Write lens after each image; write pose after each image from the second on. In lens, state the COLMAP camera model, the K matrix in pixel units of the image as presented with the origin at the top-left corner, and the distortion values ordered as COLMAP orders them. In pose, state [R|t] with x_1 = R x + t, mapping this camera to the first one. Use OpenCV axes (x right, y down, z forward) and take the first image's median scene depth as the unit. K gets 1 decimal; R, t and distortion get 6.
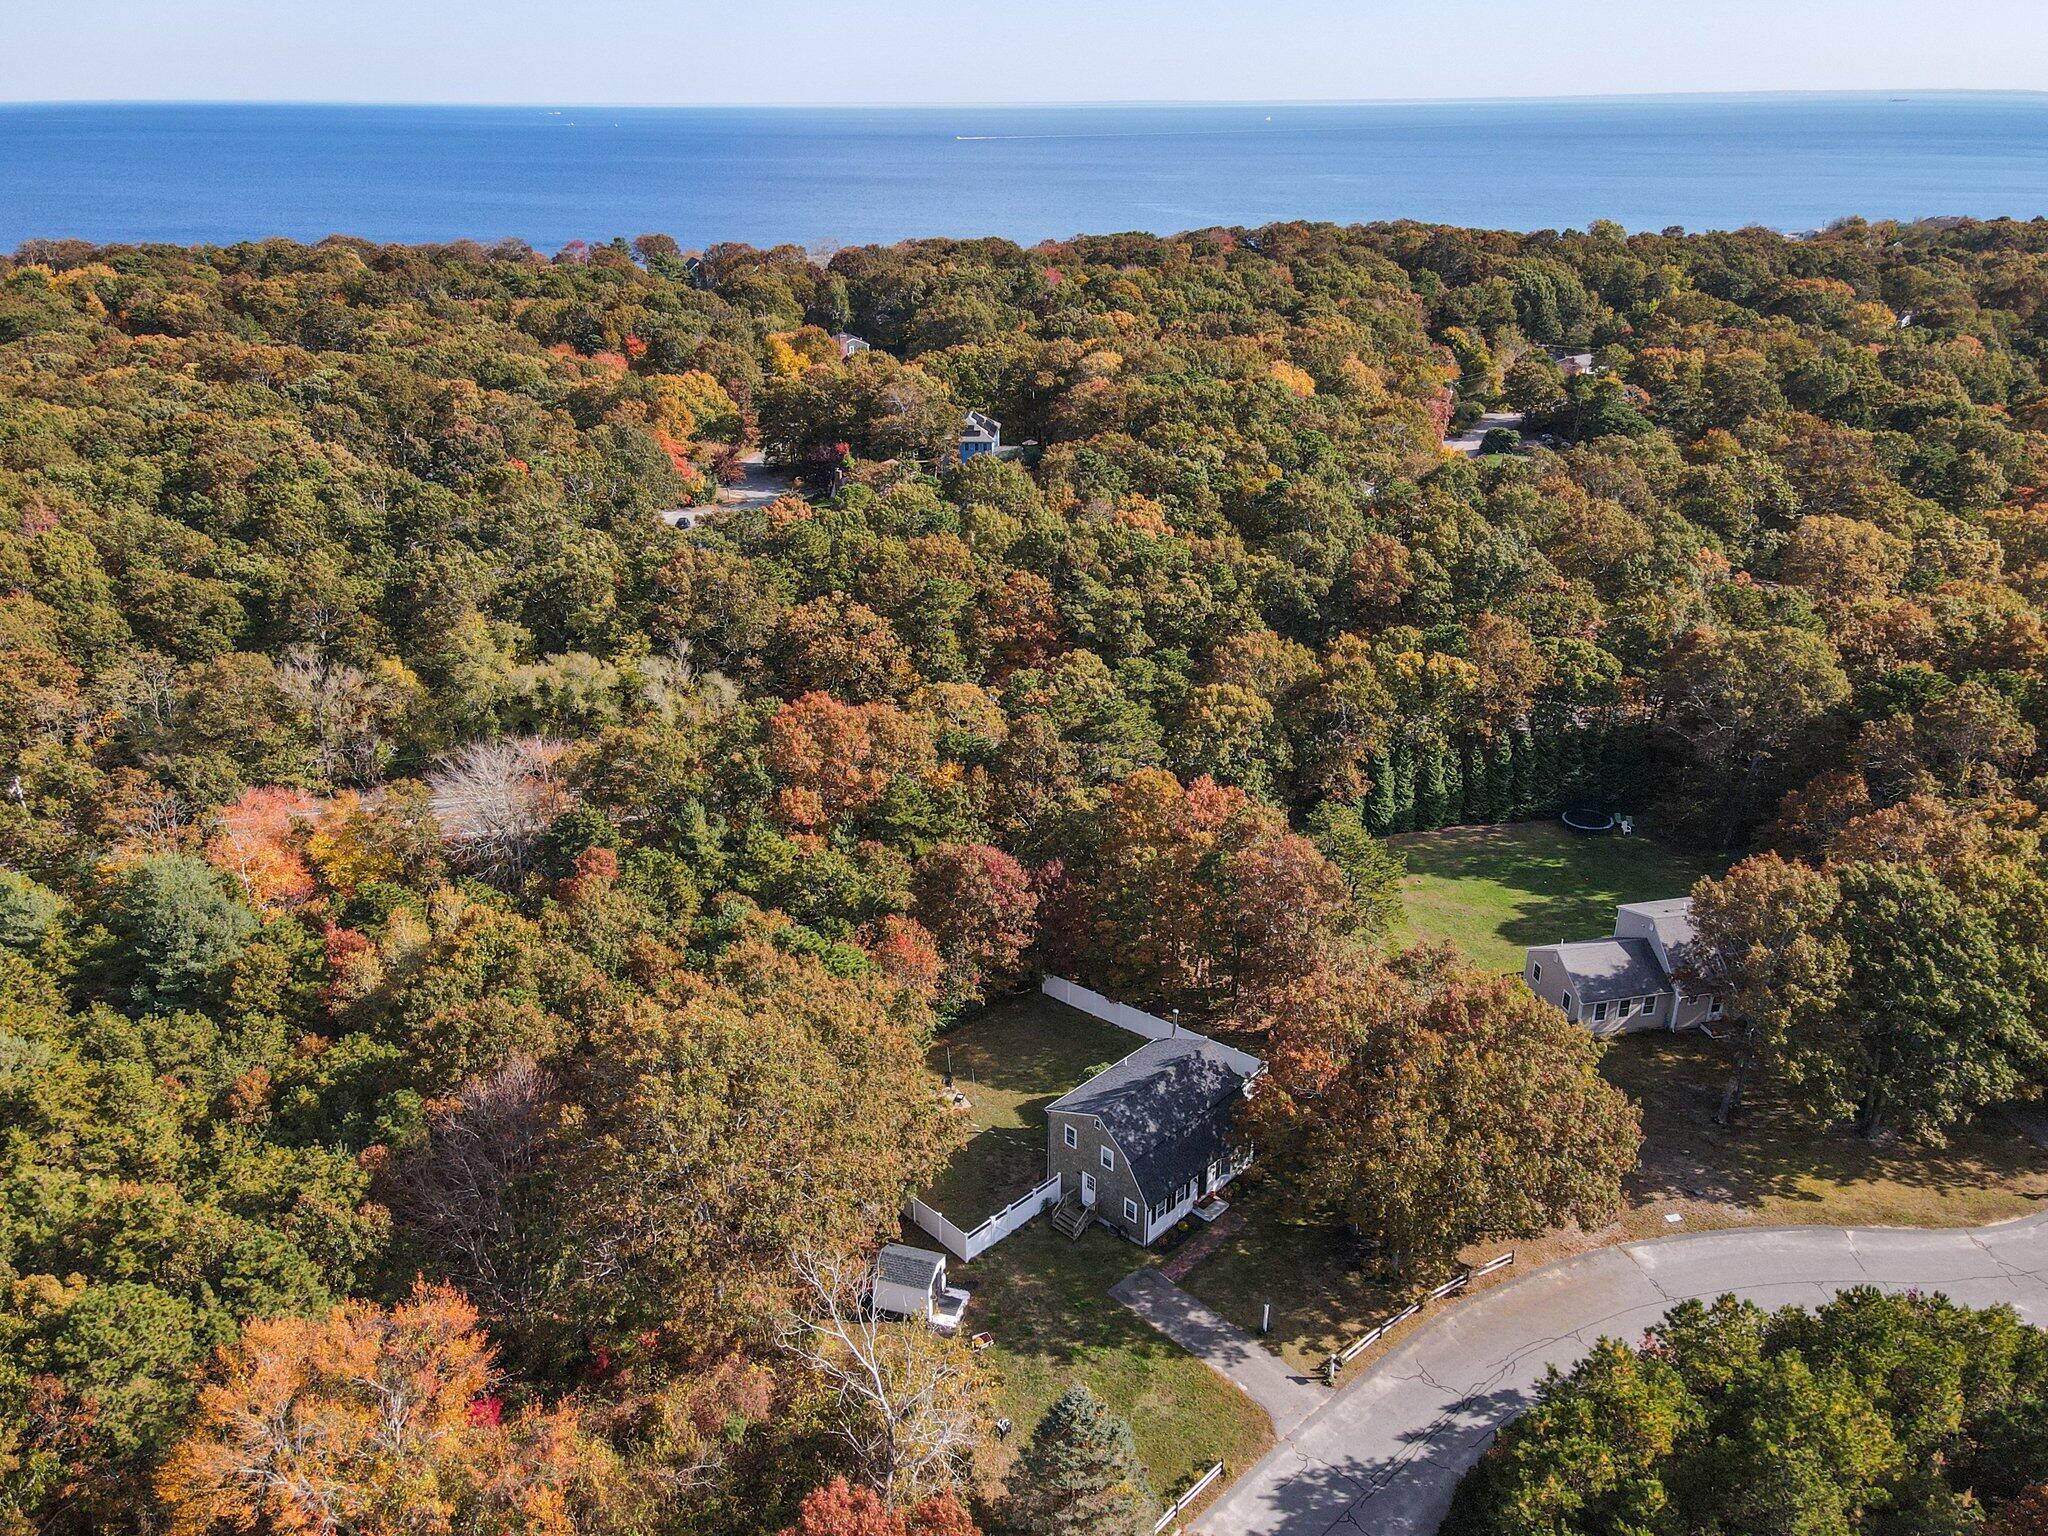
lens RADIAL K [[1507.1, 0, 1034.0], [0, 1507.1, 780.6], [0, 0, 1]] dist [0.012359, 0.022718]
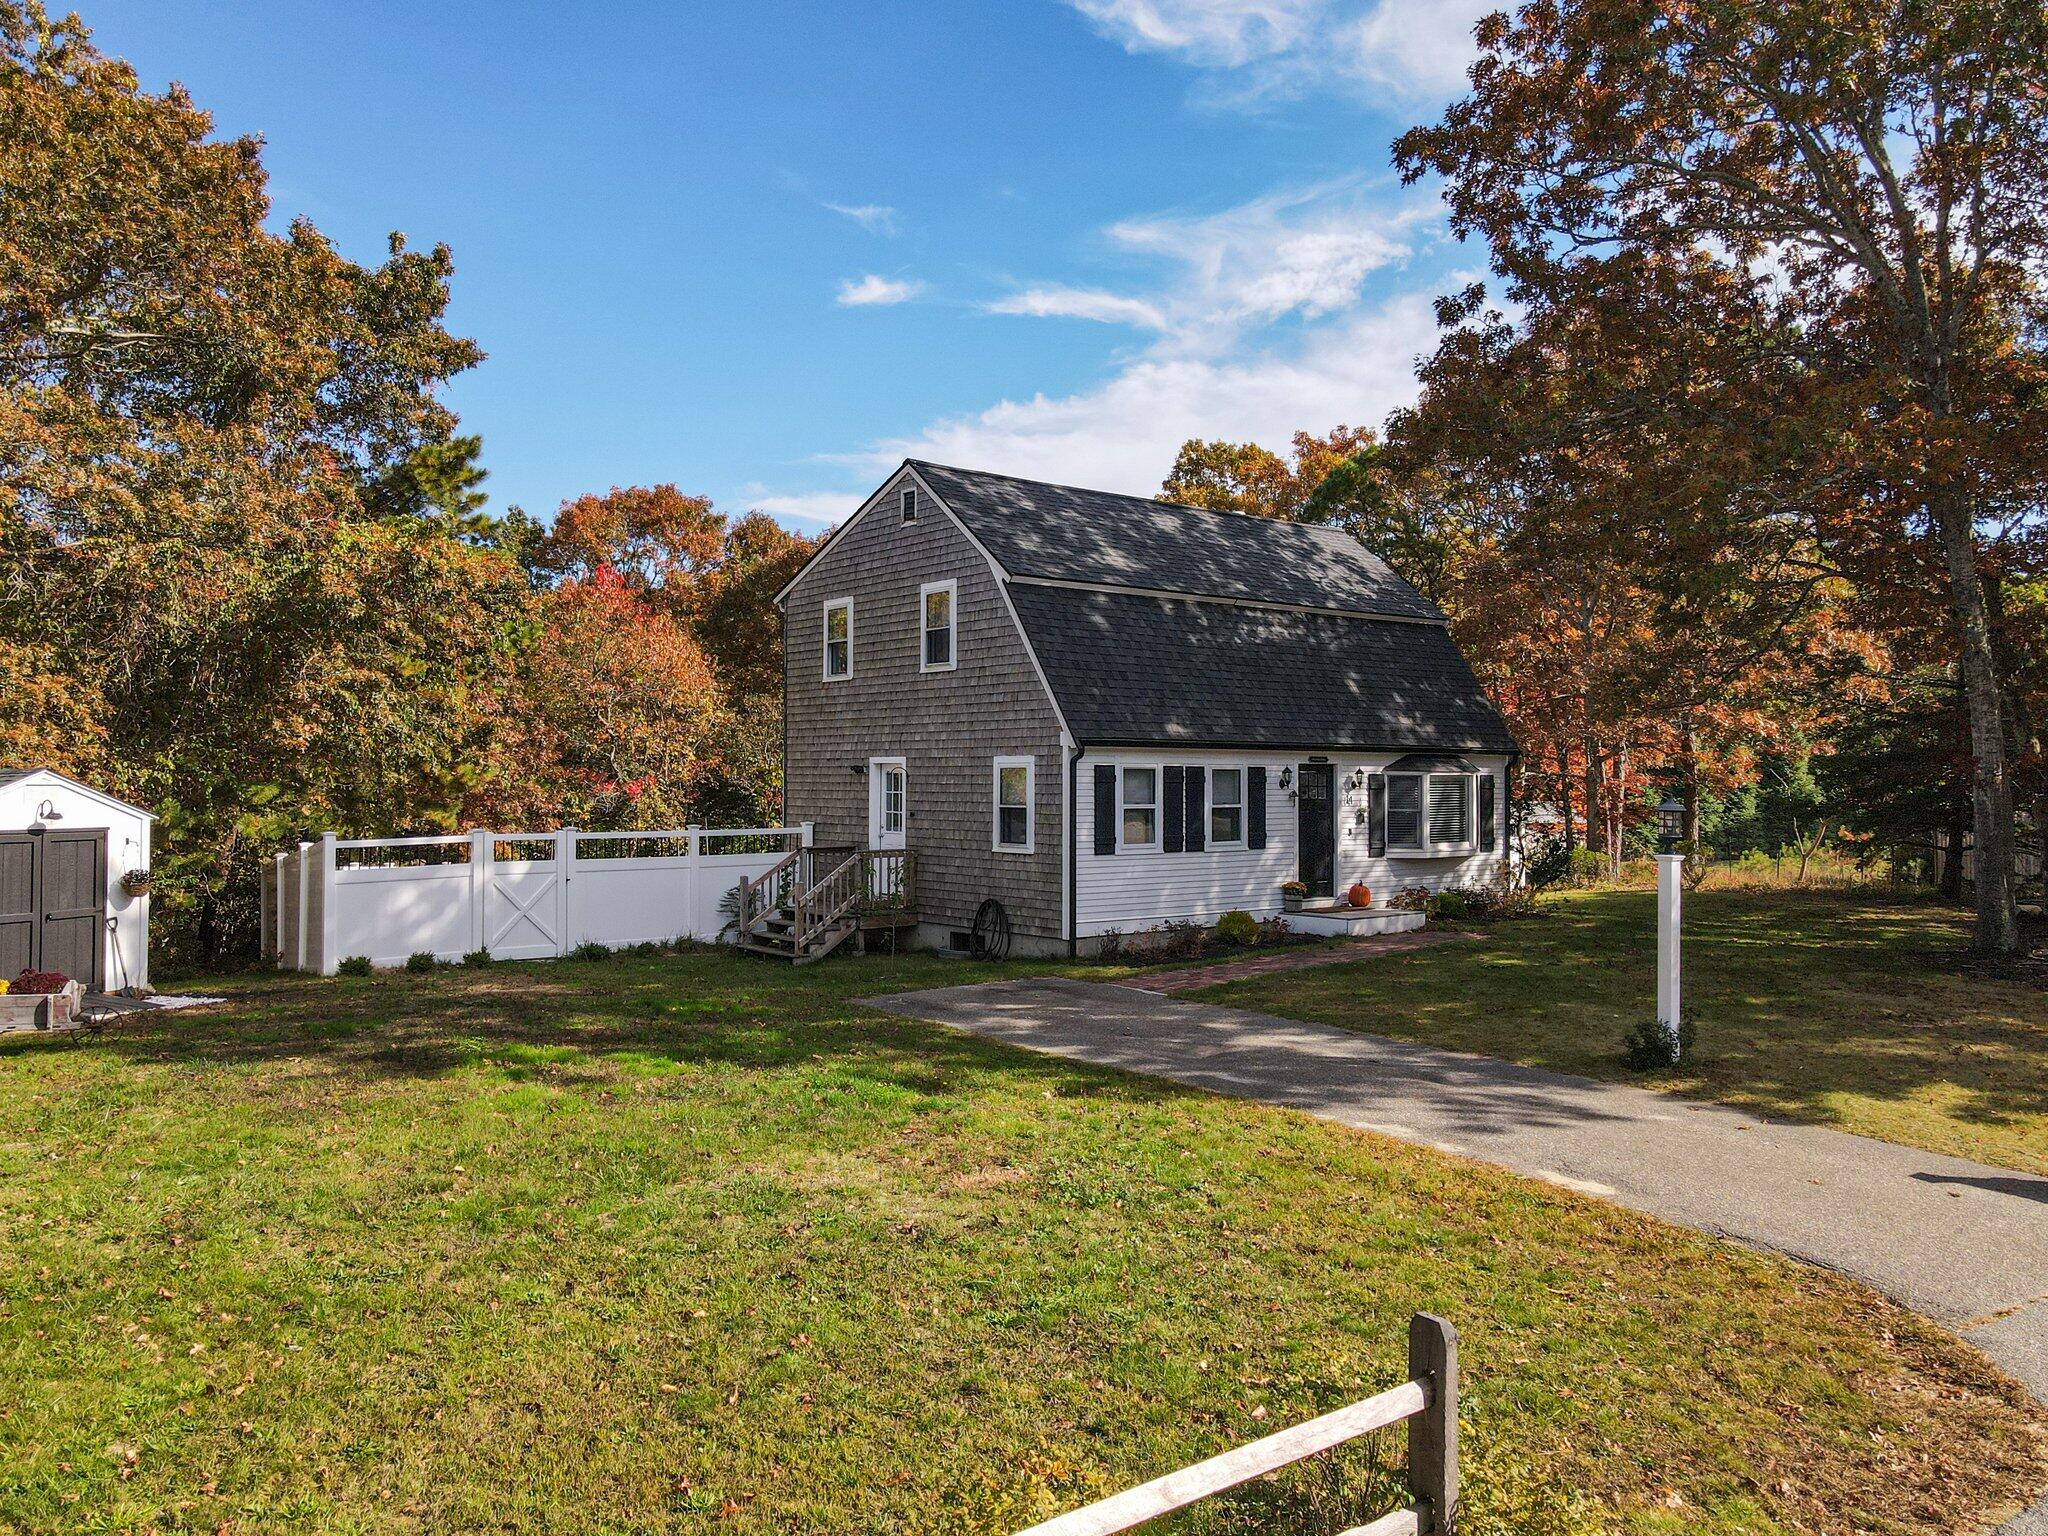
lens RADIAL K [[1507.1, 0, 1023.4], [0, 1507.1, 774.9], [0, 0, 1]] dist [0.012359, 0.022718]
pose [[0.992017, -0.008318, -0.125833, 0.095163], [-0.042925, 0.915966, -0.398954, 0.372031], [0.118577, 0.401171, 0.908296, 0.759680]]
